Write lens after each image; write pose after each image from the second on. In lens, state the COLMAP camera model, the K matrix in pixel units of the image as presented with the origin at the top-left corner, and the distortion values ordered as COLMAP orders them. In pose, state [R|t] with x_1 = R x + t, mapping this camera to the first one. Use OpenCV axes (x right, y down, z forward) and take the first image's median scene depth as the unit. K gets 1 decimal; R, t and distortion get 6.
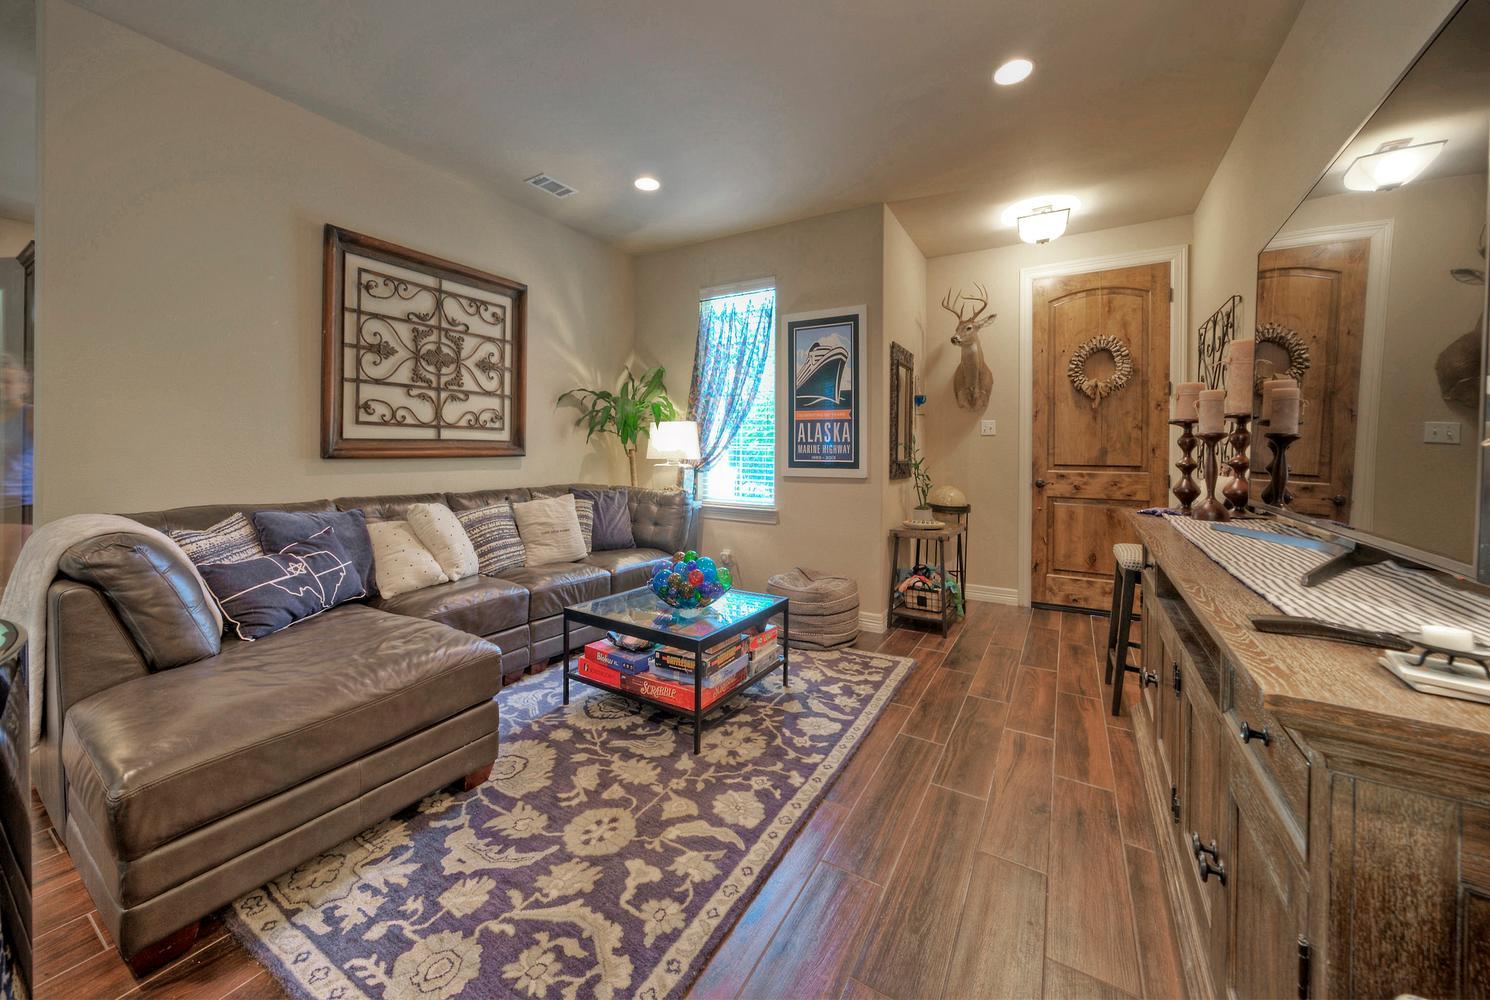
lens RADIAL K [[580.0, 0, 740.8], [0, 580.0, 451.0], [0, 0, 1]] dist [-0.013812, -0.000055]
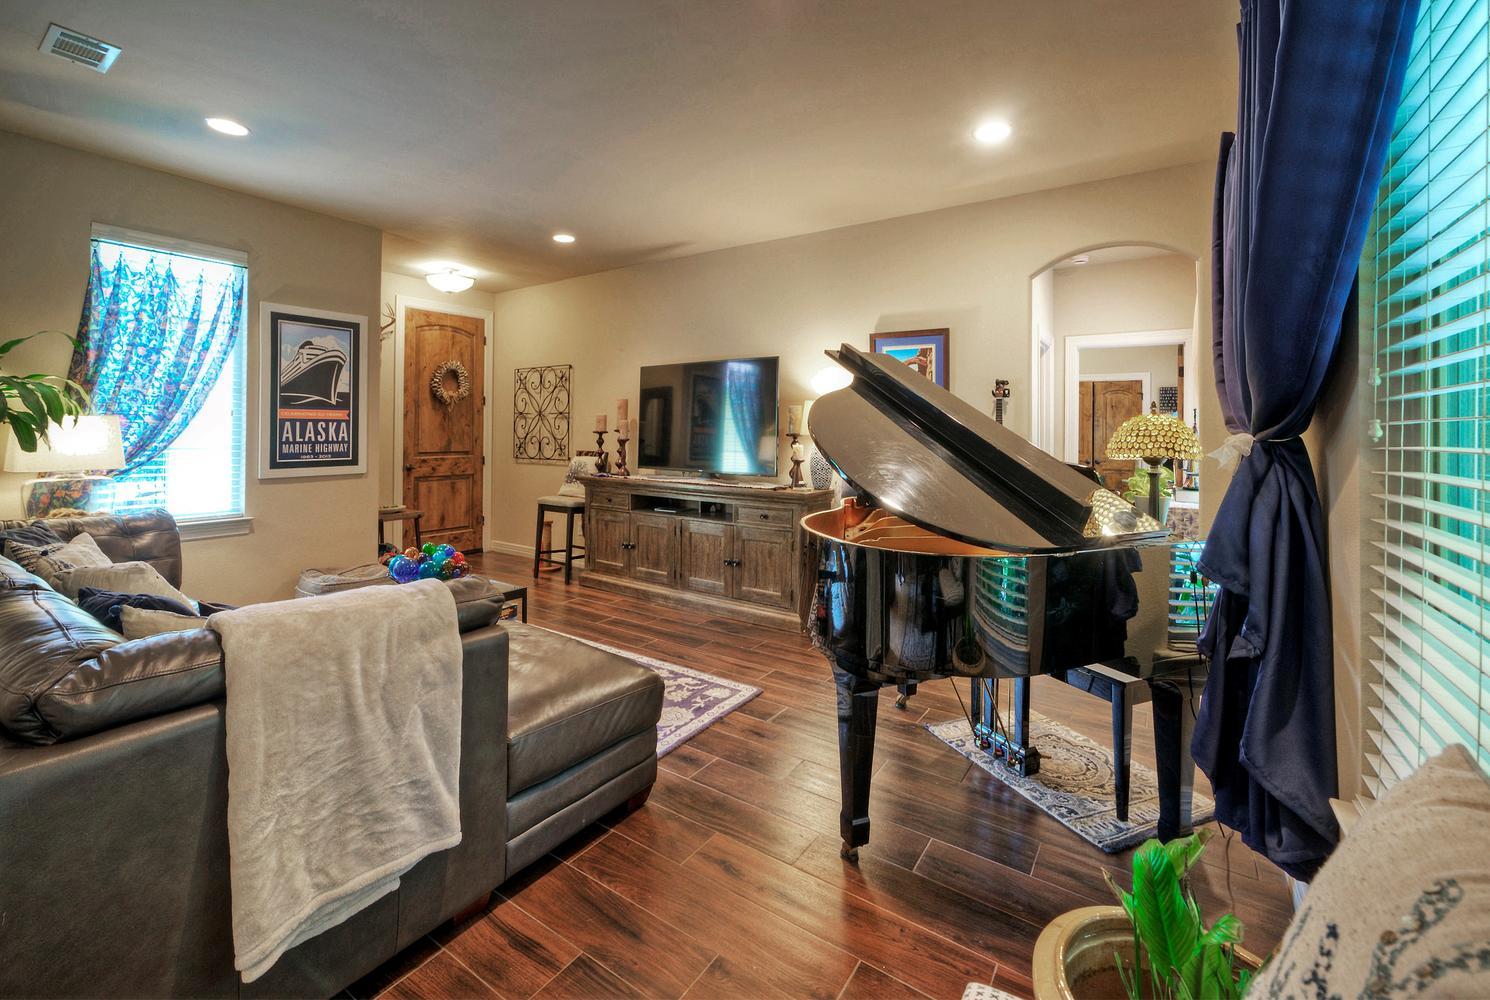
lens RADIAL K [[603.3, 0, 749.3], [0, 603.3, 425.9], [0, 0, 1]] dist [-0.000684, -0.000040]
pose [[0.061901, -0.001285, 0.998081, -0.830527], [-0.006635, 0.999977, 0.001699, -0.047295], [-0.998060, -0.006728, 0.061891, 0.180084]]
